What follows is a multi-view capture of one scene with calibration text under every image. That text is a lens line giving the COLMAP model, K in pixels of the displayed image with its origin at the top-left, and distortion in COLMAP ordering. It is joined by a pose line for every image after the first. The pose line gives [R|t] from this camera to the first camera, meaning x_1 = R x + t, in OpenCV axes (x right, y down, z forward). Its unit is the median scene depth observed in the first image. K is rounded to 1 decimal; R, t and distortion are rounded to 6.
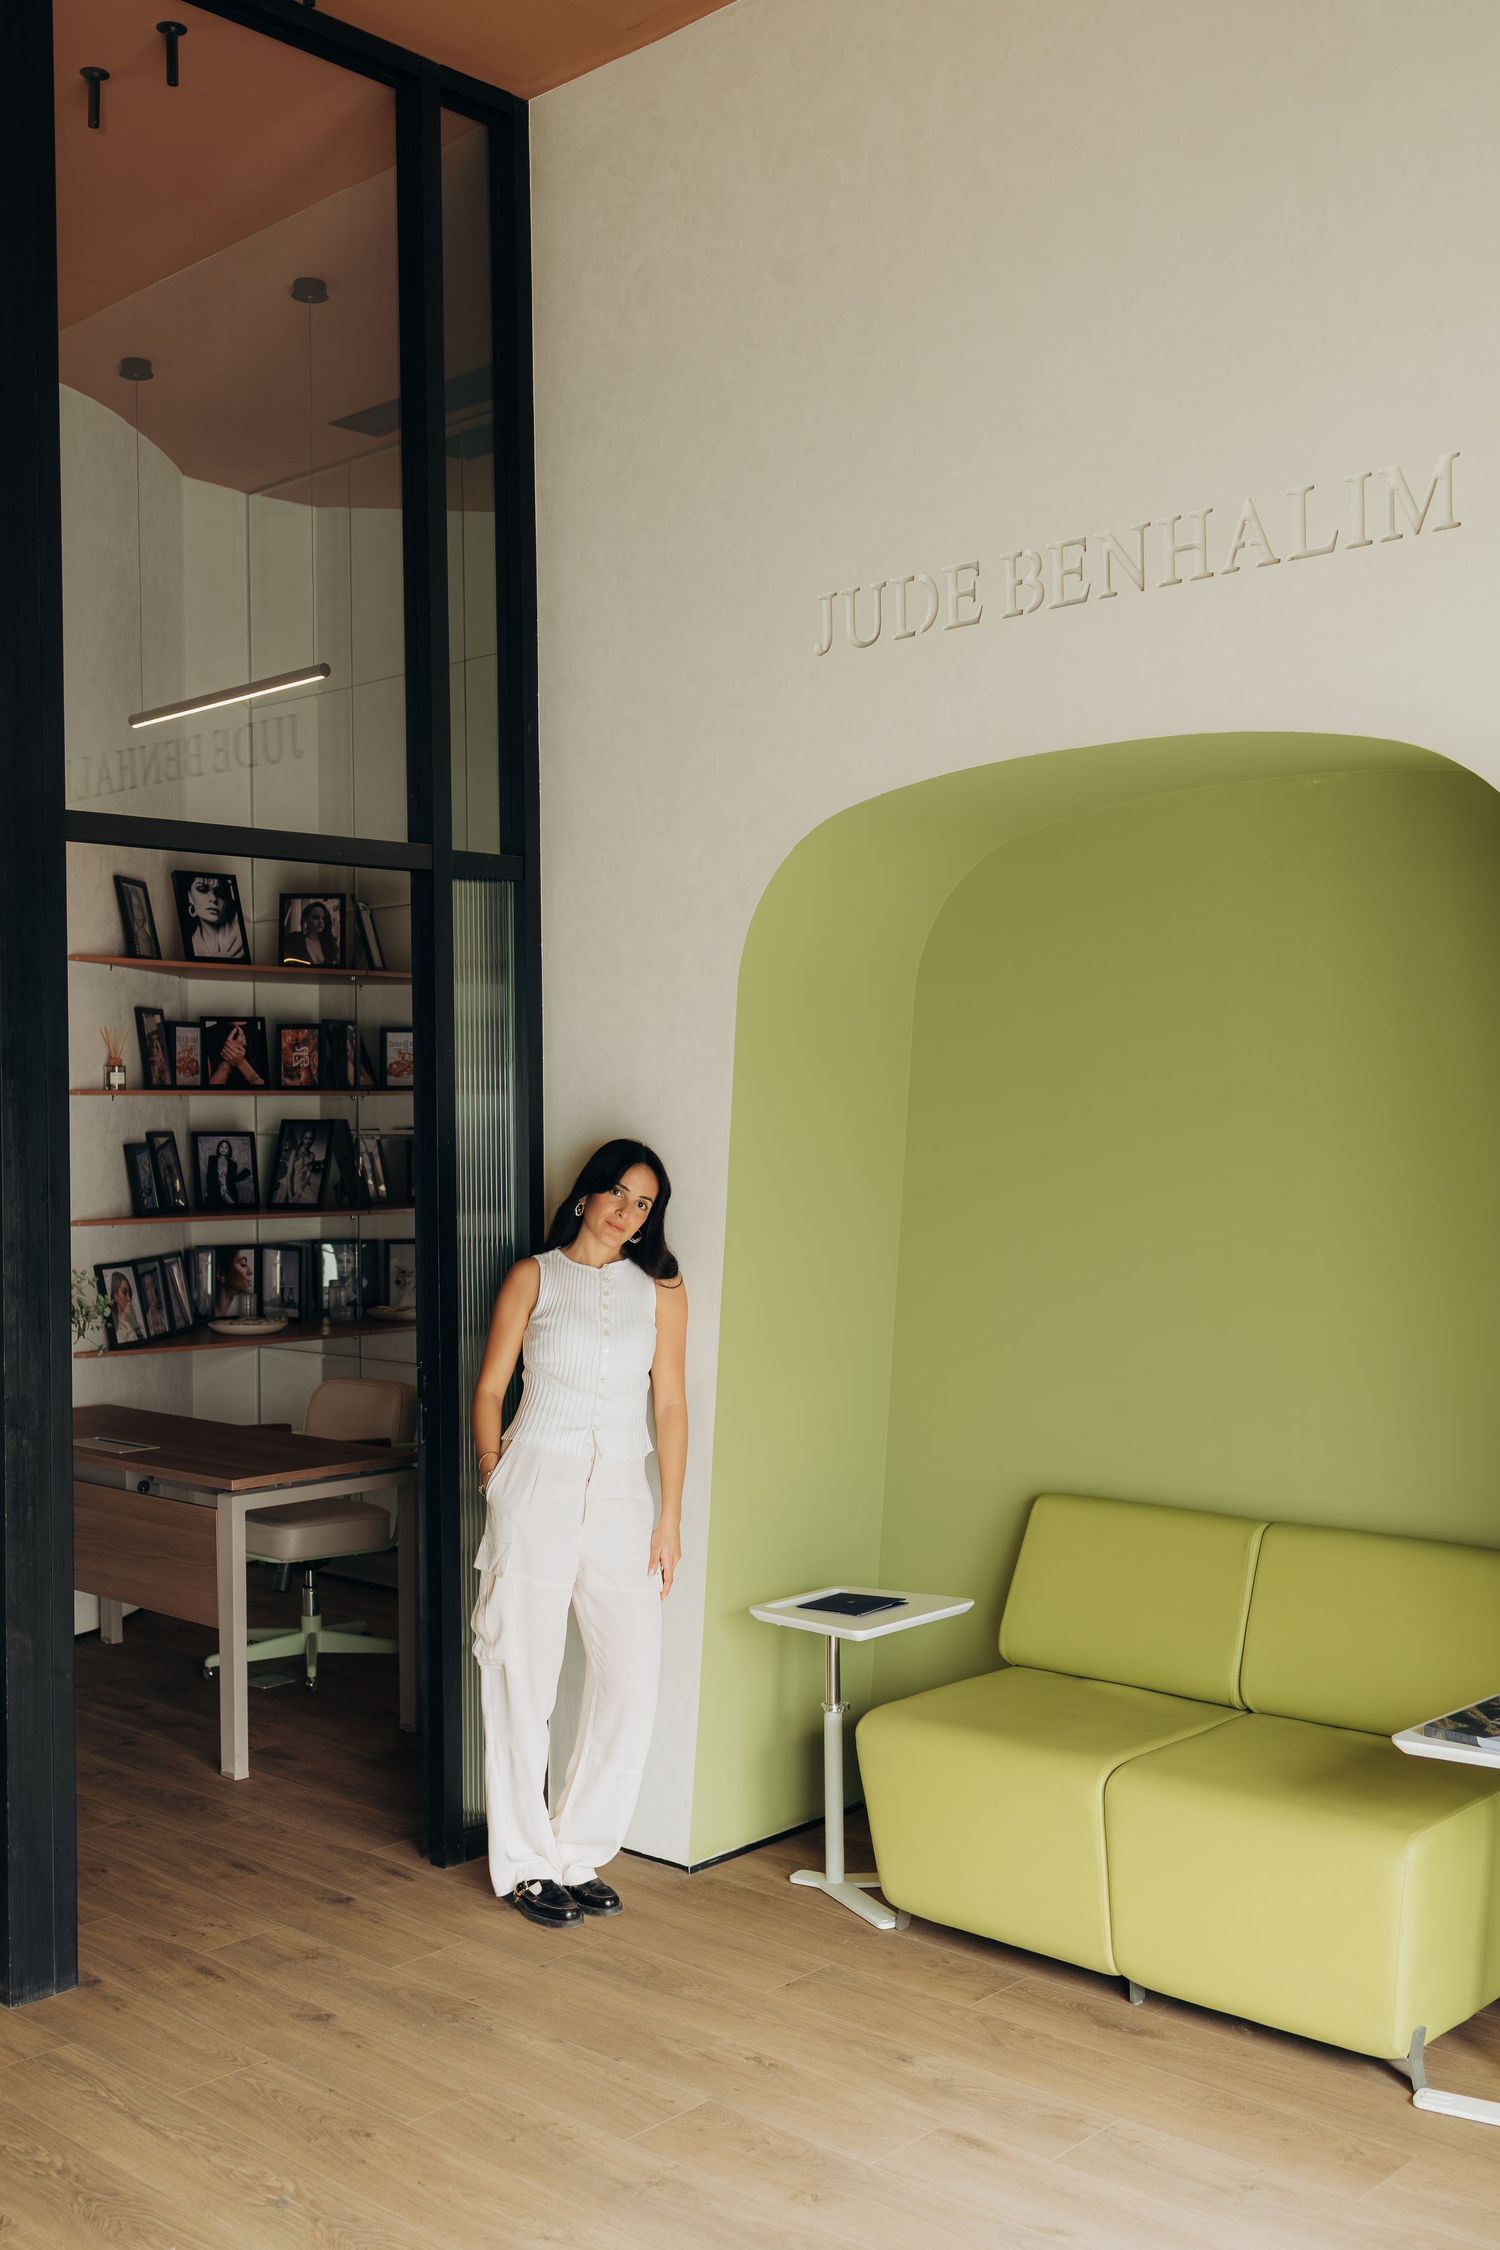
lens RADIAL K [[2225.3, 0, 752.6], [0, 2225.3, 1088.0], [0, 0, 1]] dist [0.017207, 0.004015]
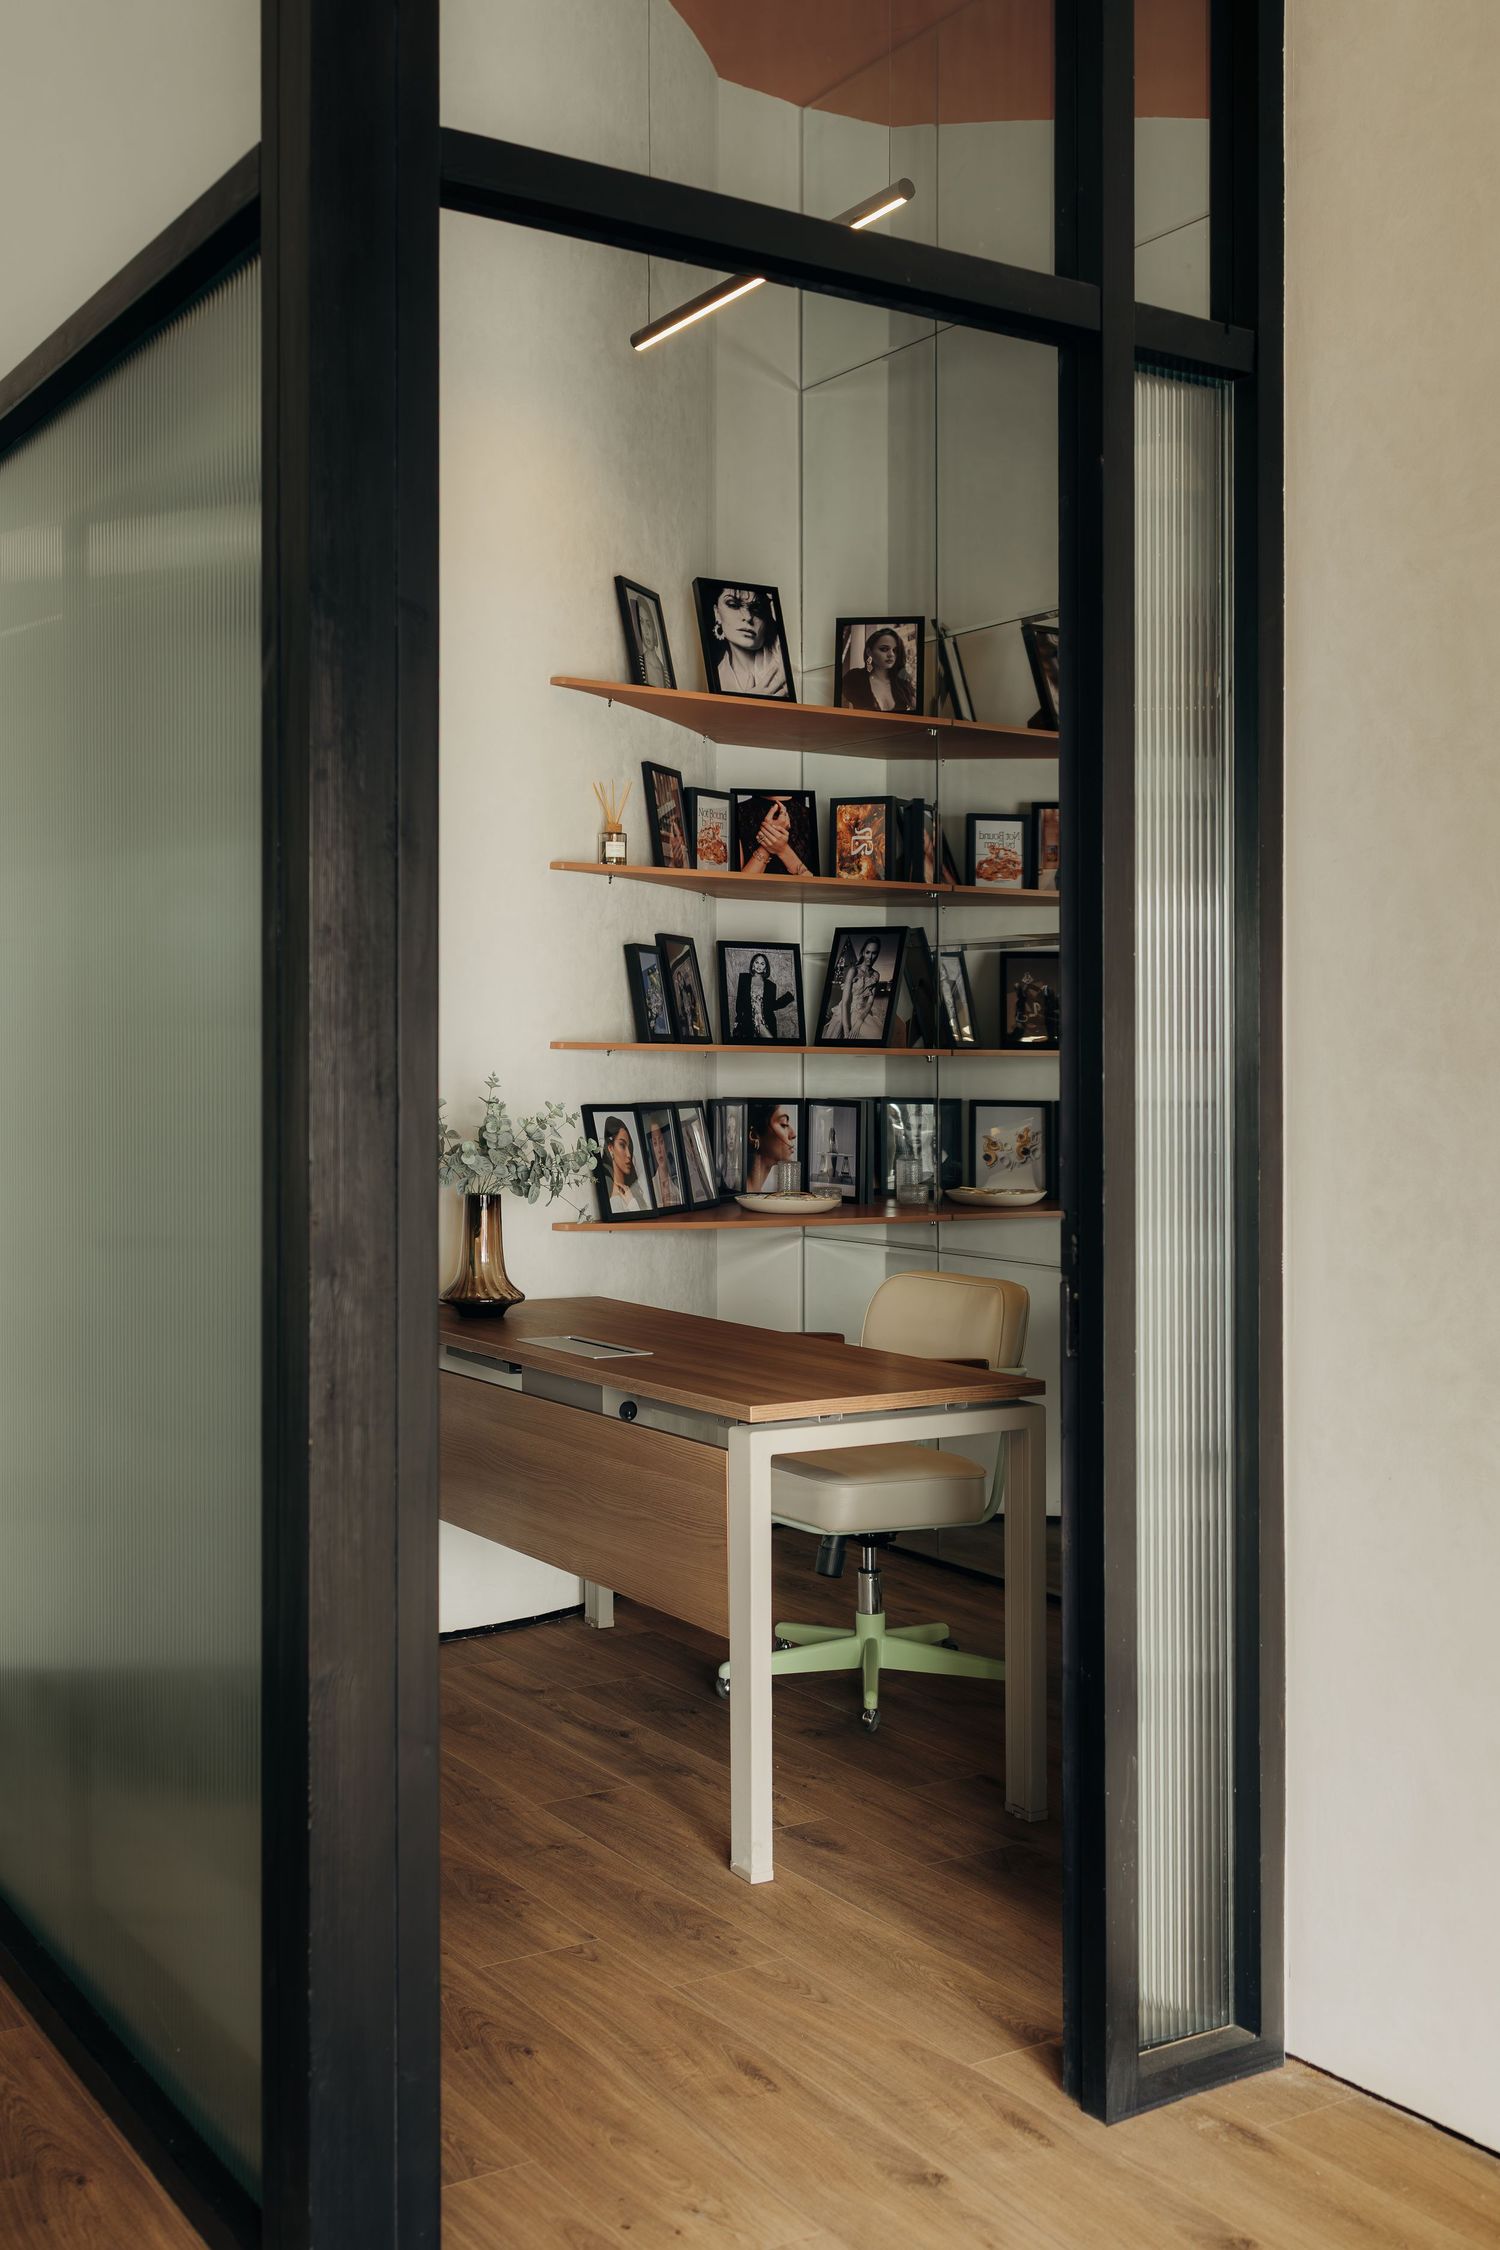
lens RADIAL K [[2271.1, 0, 748.5], [0, 2271.1, 1034.3], [0, 0, 1]] dist [0.055280, 0.003298]
pose [[0.969219, 0.010538, -0.245976, -0.056518], [-0.010289, 0.999944, 0.002296, 0.051061], [0.245987, 0.000305, 0.969273, 0.276190]]
